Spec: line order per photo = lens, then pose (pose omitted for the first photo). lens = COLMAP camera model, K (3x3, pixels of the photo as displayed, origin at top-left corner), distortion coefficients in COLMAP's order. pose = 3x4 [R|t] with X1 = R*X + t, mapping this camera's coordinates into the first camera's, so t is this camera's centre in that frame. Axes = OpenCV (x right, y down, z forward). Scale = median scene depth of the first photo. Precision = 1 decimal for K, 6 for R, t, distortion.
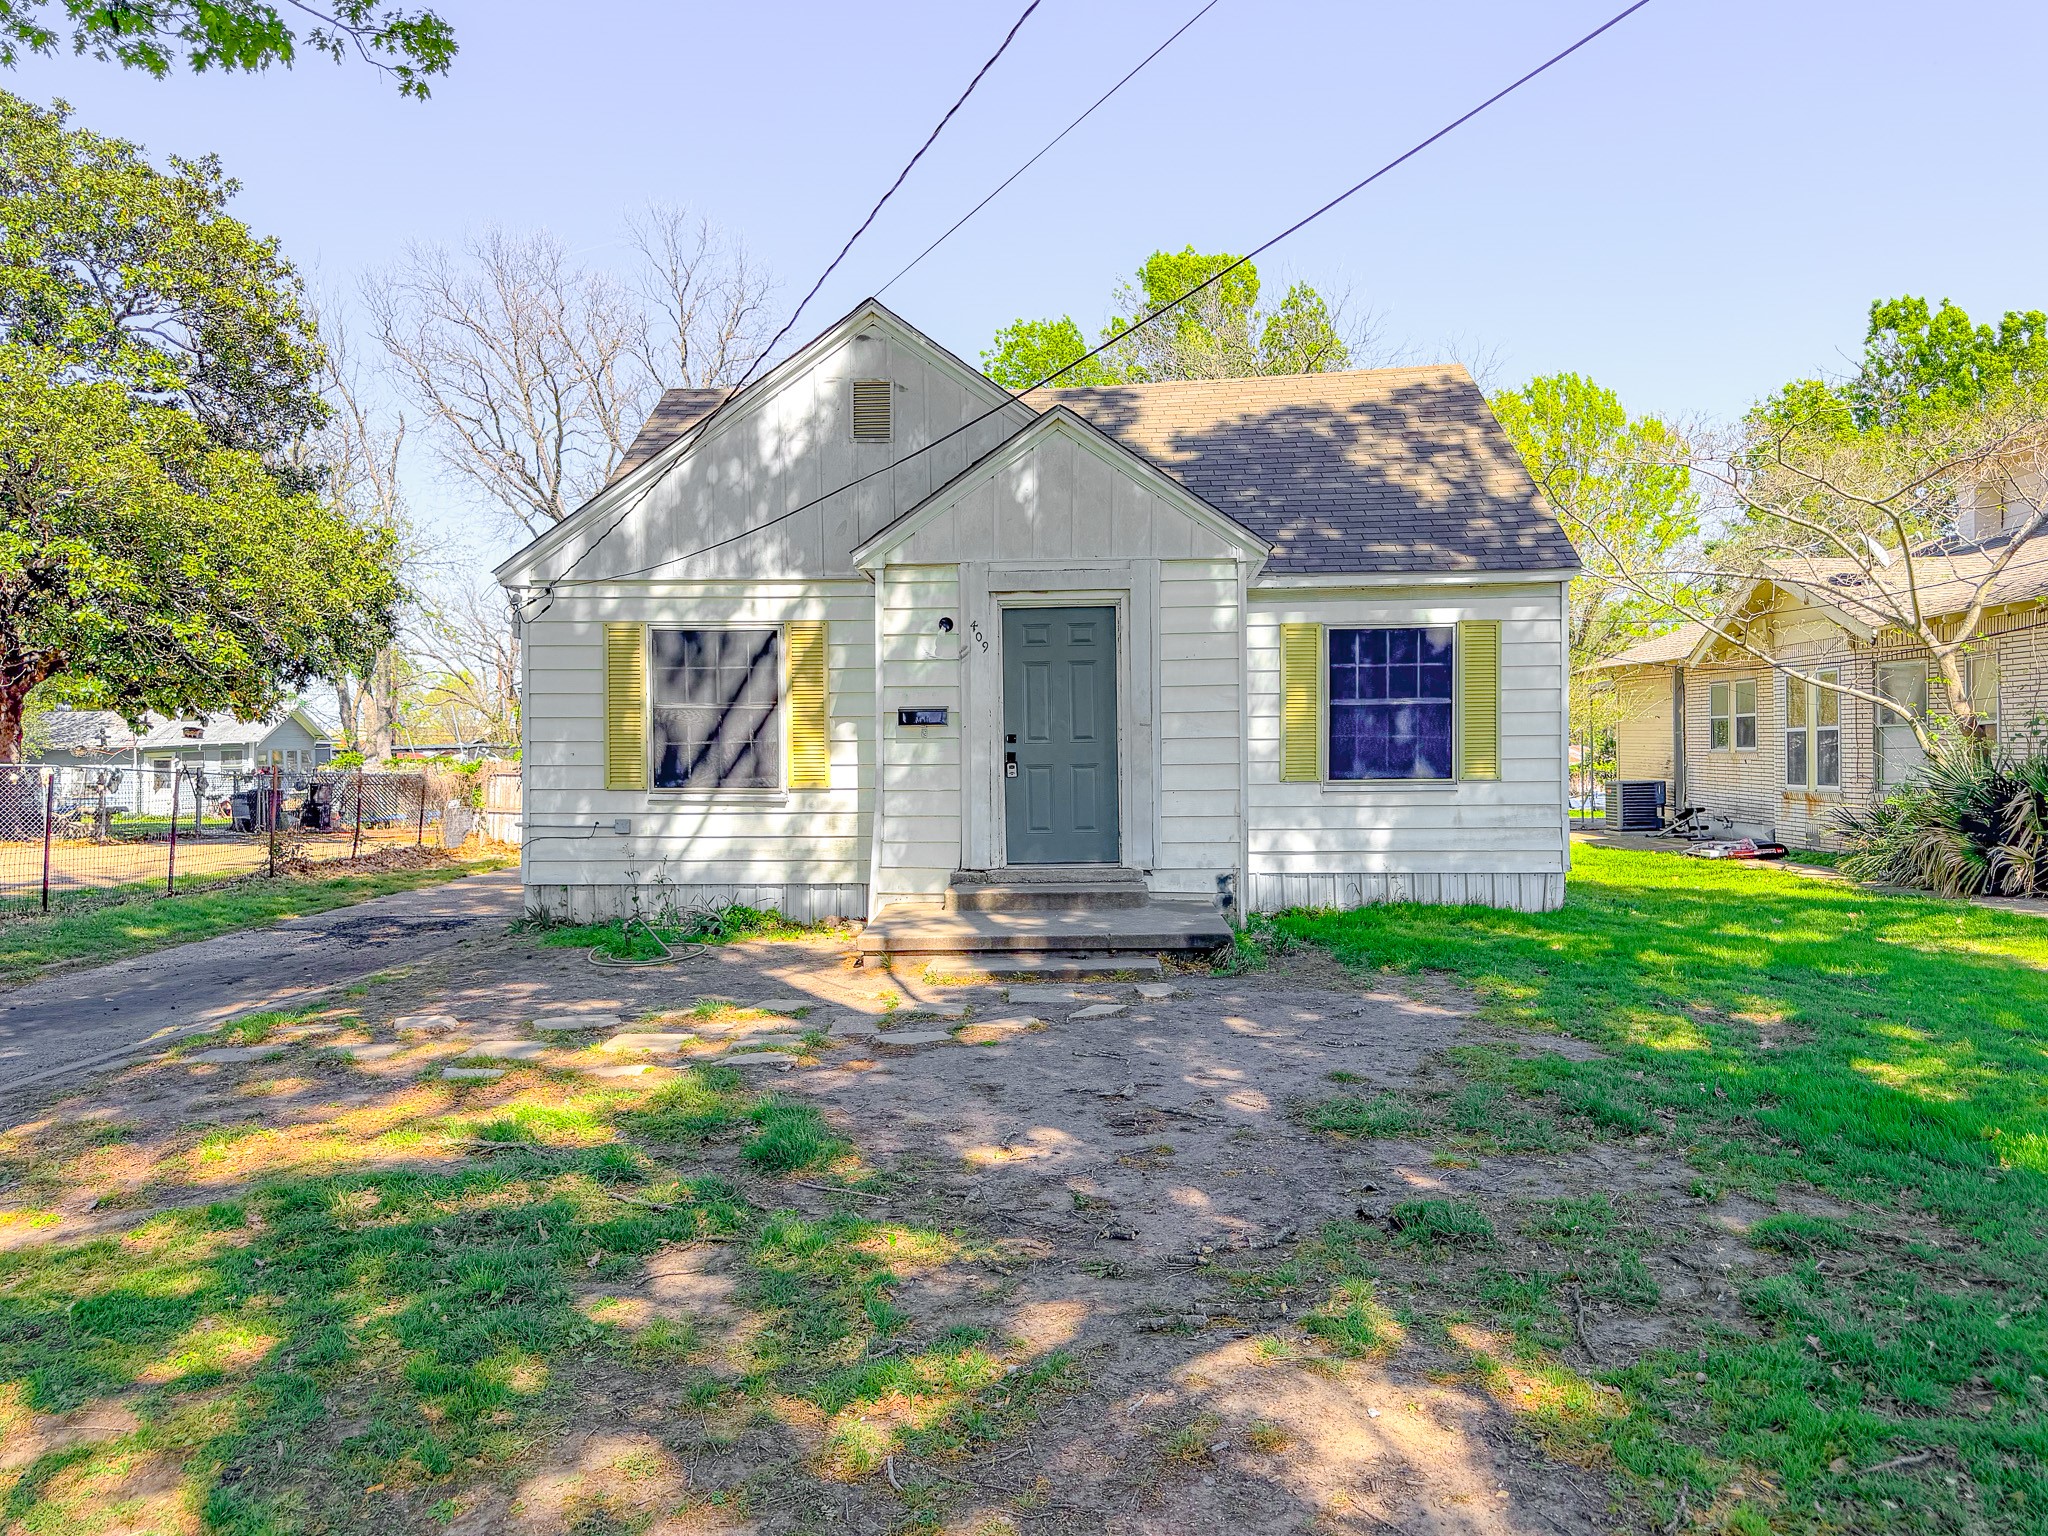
lens RADIAL K [[1501.4, 0, 1024.0], [0, 1501.4, 768.0], [0, 0, 1]] dist [0.159456, -0.318279]
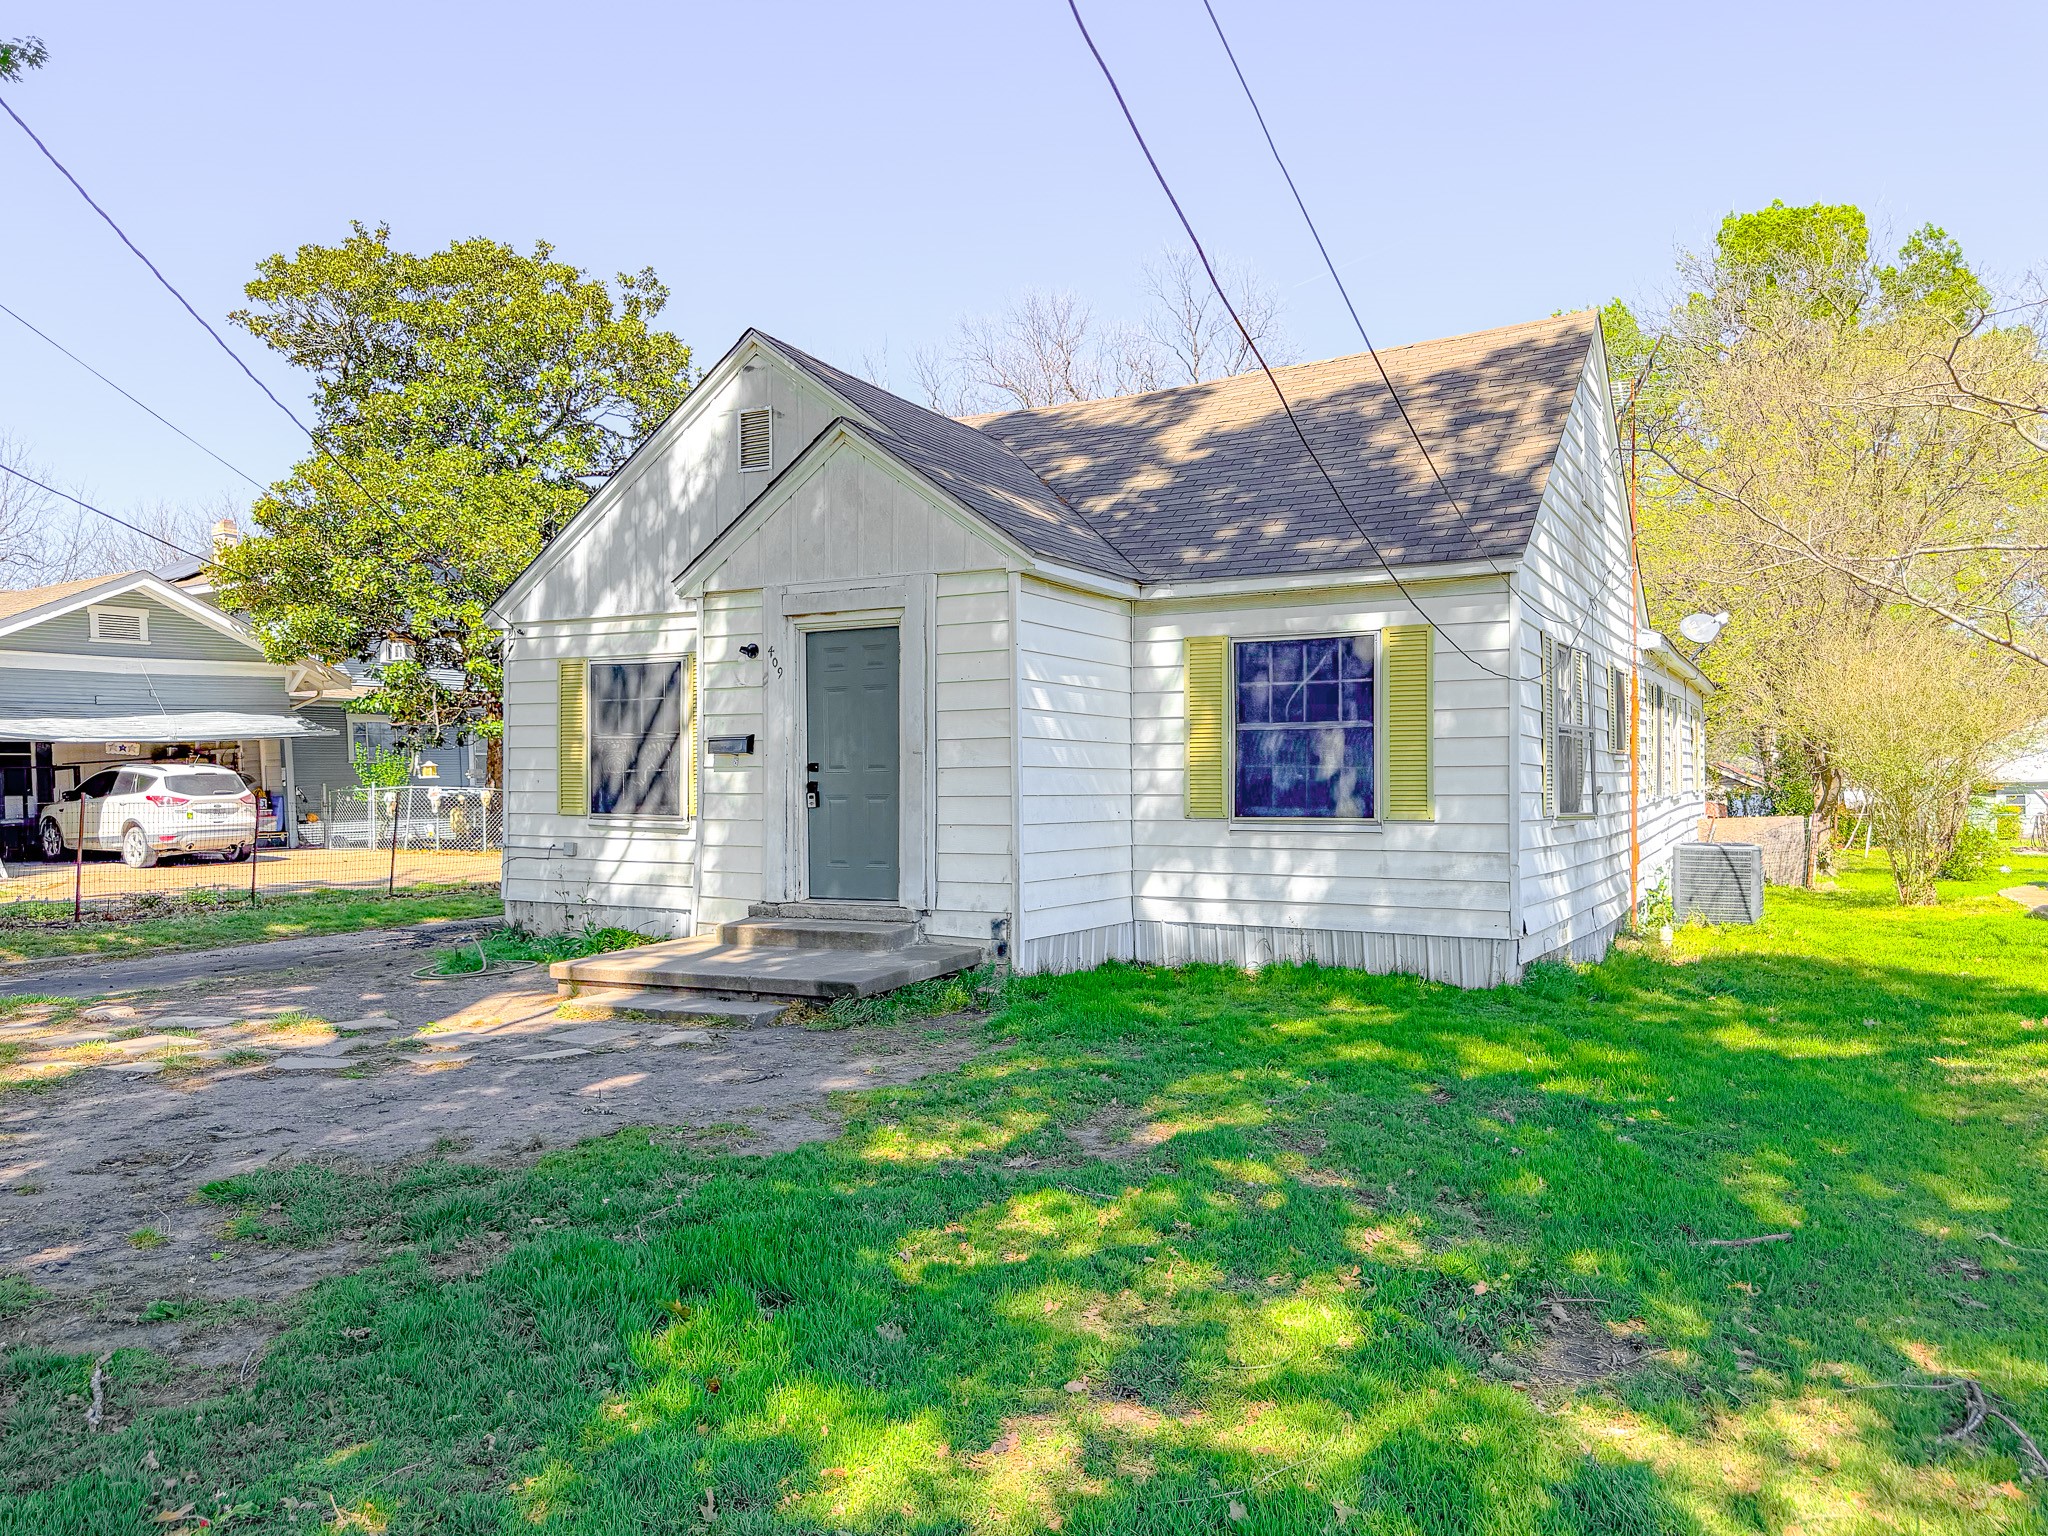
lens RADIAL K [[1501.4, 0, 1024.0], [0, 1501.4, 768.0], [0, 0, 1]] dist [0.159456, -0.318279]
pose [[0.893502, 0.002661, -0.449052, 0.505059], [-0.012188, 0.999758, -0.018327, -0.003026], [0.448895, 0.021848, 0.893318, 0.186284]]
